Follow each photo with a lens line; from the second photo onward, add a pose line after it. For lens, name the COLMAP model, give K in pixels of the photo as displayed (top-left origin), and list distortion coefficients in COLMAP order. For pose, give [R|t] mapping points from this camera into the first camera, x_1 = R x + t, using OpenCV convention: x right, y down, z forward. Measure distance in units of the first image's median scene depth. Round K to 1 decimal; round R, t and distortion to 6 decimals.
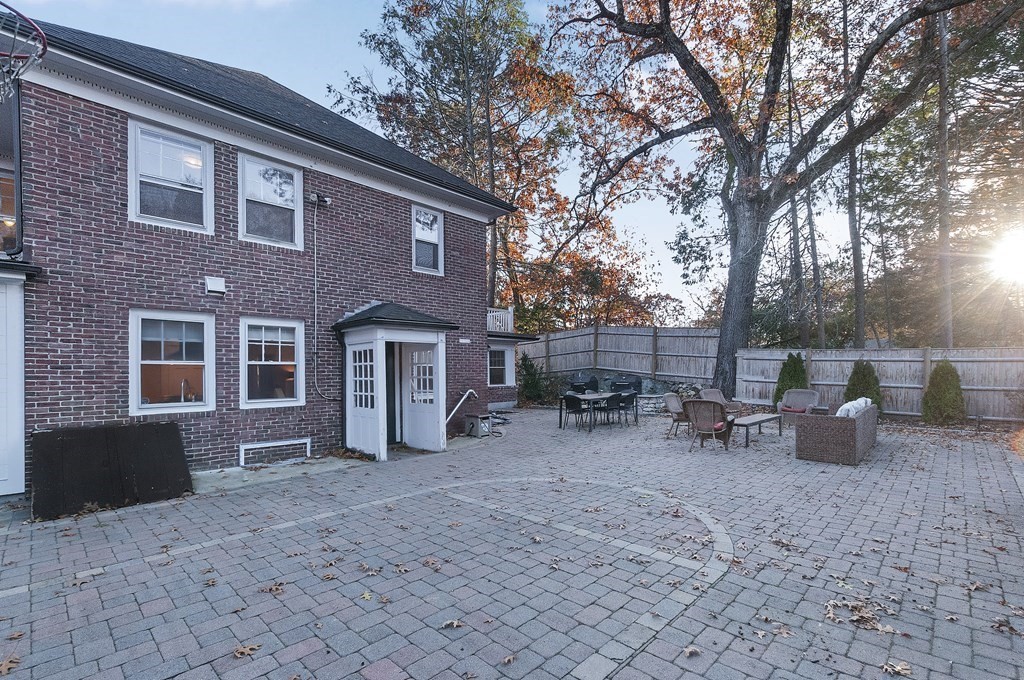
lens RADIAL K [[451.8, 0, 531.1], [0, 451.8, 372.1], [0, 0, 1]] dist [0.003775, -0.001740]
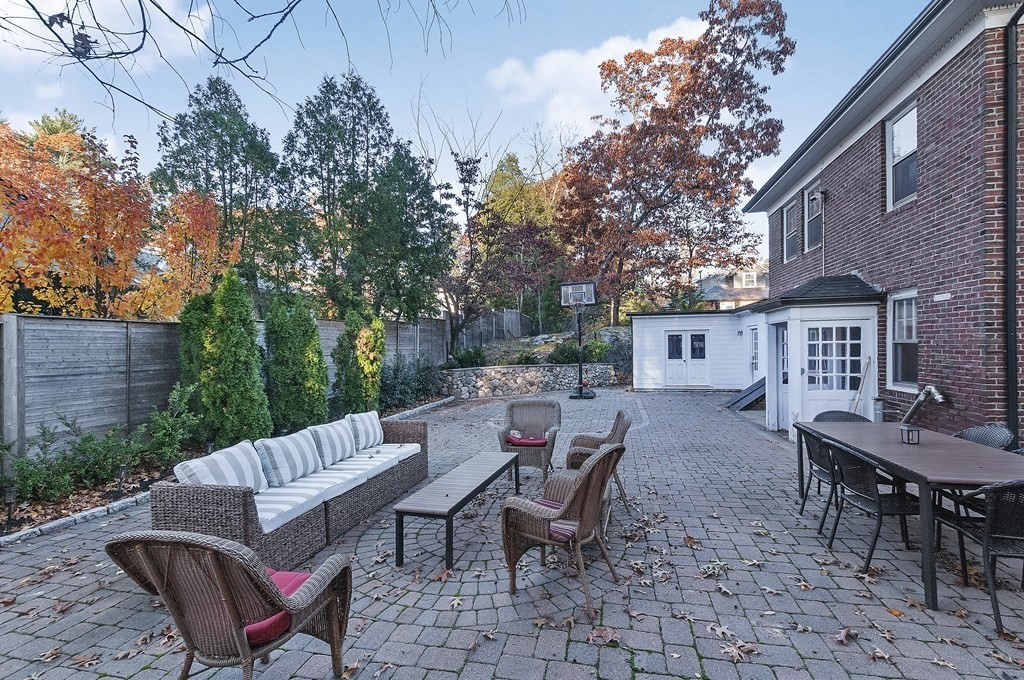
lens RADIAL K [[451.8, 0, 513.8], [0, 451.8, 345.0], [0, 0, 1]] dist [0.003775, -0.001740]
pose [[-0.866123, 0.022277, -0.499333, 1.108999], [0.026496, 0.999648, -0.001361, -0.048711], [0.499127, -0.014409, -0.866409, 2.375566]]
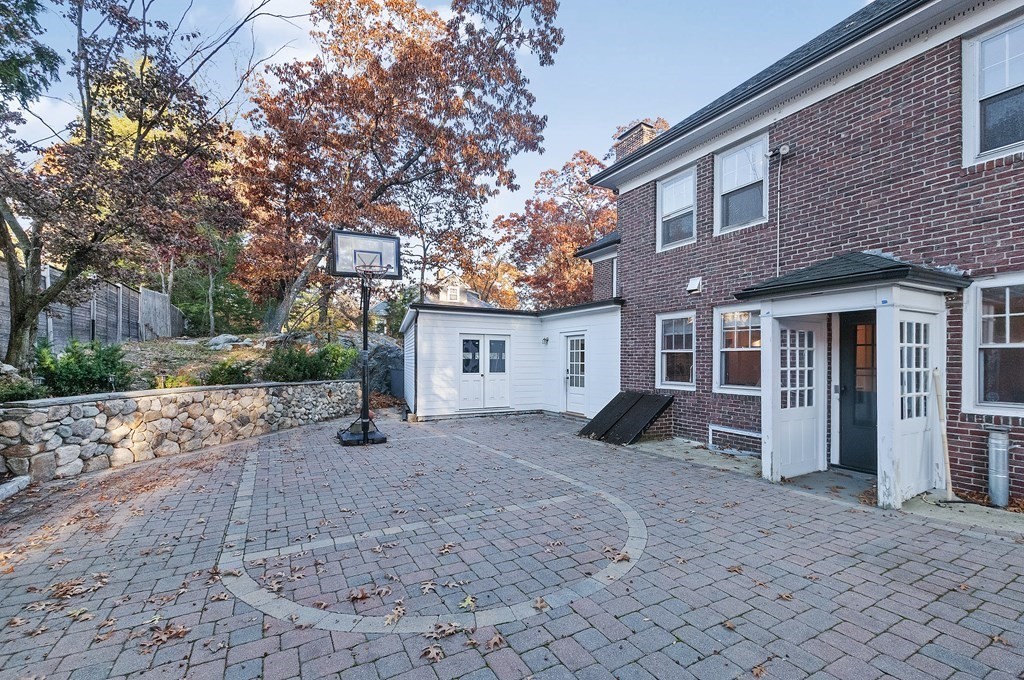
lens RADIAL K [[451.8, 0, 519.5], [0, 451.8, 358.3], [0, 0, 1]] dist [0.003775, -0.001740]
pose [[-0.316744, 0.006602, -0.948488, 0.617257], [0.002217, 0.999978, 0.006220, -0.009511], [0.948509, -0.000133, -0.316751, 1.034194]]
